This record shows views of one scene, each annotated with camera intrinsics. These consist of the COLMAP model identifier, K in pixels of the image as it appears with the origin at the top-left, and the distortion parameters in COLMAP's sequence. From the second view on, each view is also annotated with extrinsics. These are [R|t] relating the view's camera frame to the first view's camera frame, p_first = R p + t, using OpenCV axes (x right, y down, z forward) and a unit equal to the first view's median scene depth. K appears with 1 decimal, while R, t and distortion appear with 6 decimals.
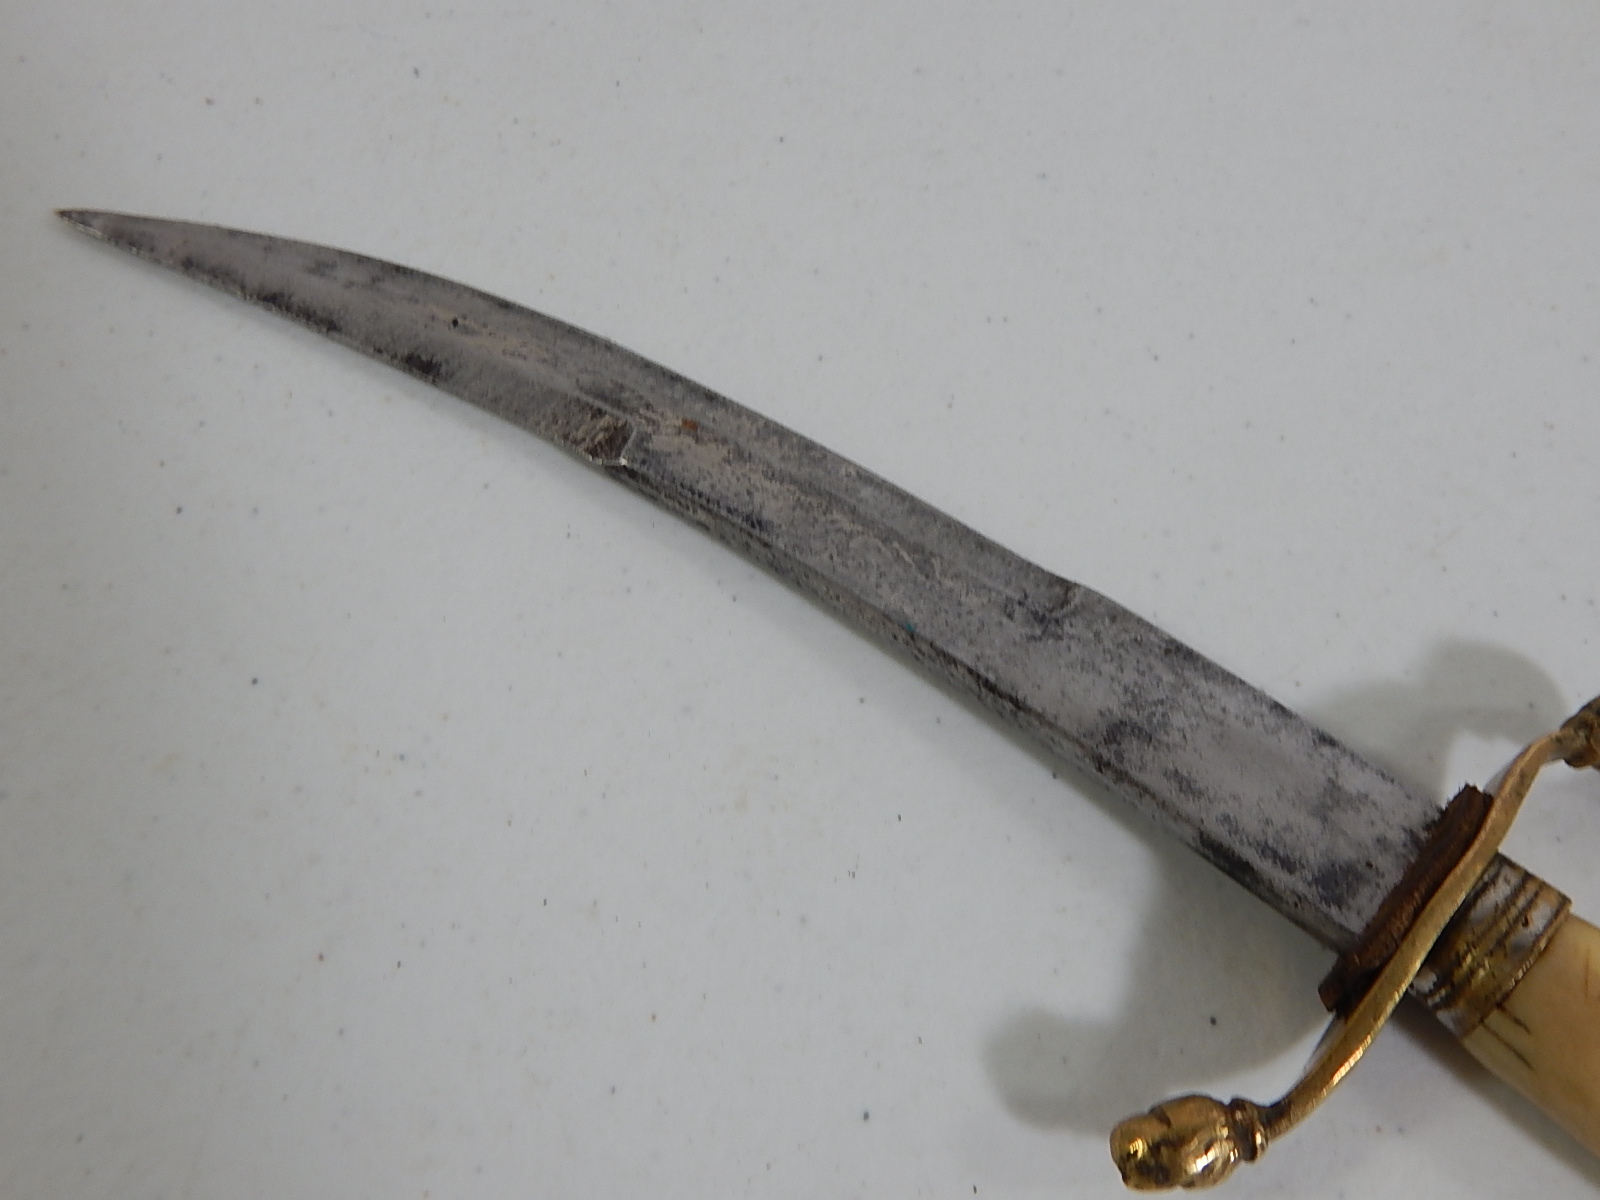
lens RADIAL K [[1457.5, 0, 800.0], [0, 1457.5, 600.0], [0, 0, 1]] dist [0.004844, -0.049434]
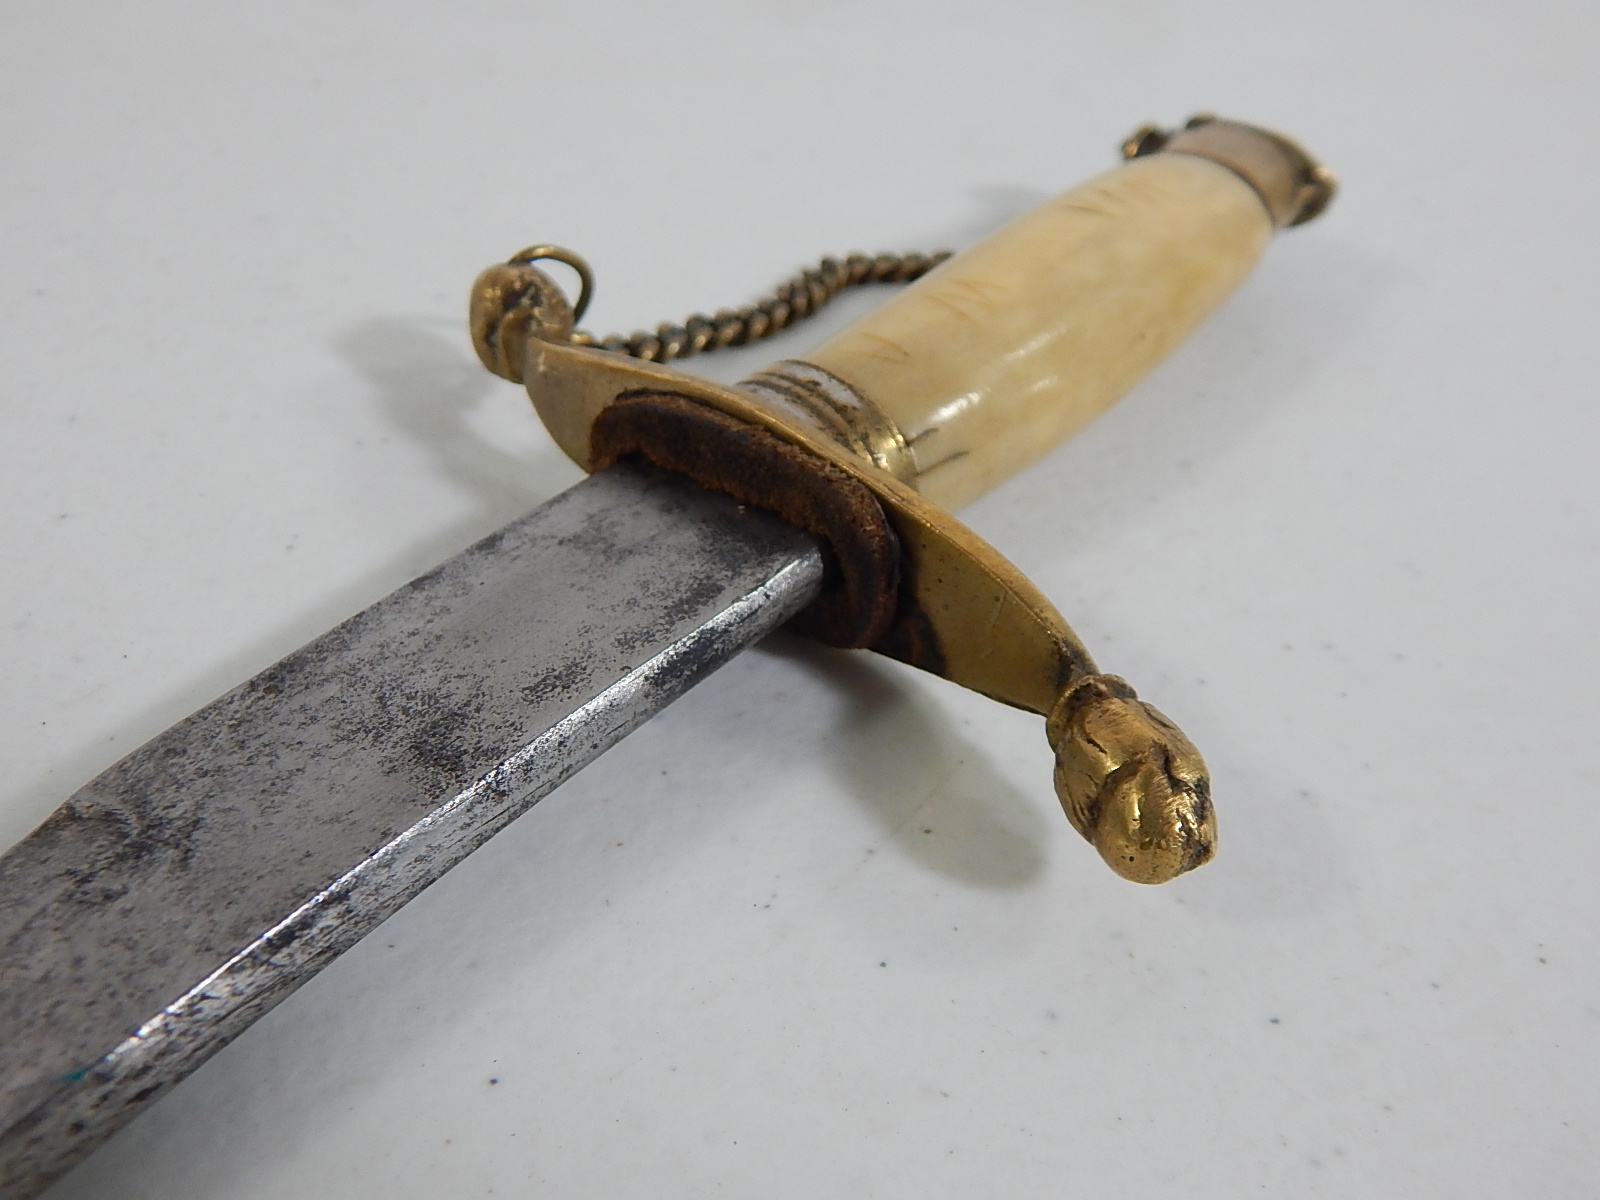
lens RADIAL K [[1457.5, 0, 800.0], [0, 1457.5, 600.0], [0, 0, 1]] dist [0.004844, -0.049434]
pose [[-0.014223, -0.650680, 0.759219, -0.152472], [0.807062, 0.440784, 0.392888, -0.036586], [-0.590296, 0.618324, 0.518870, 0.586448]]
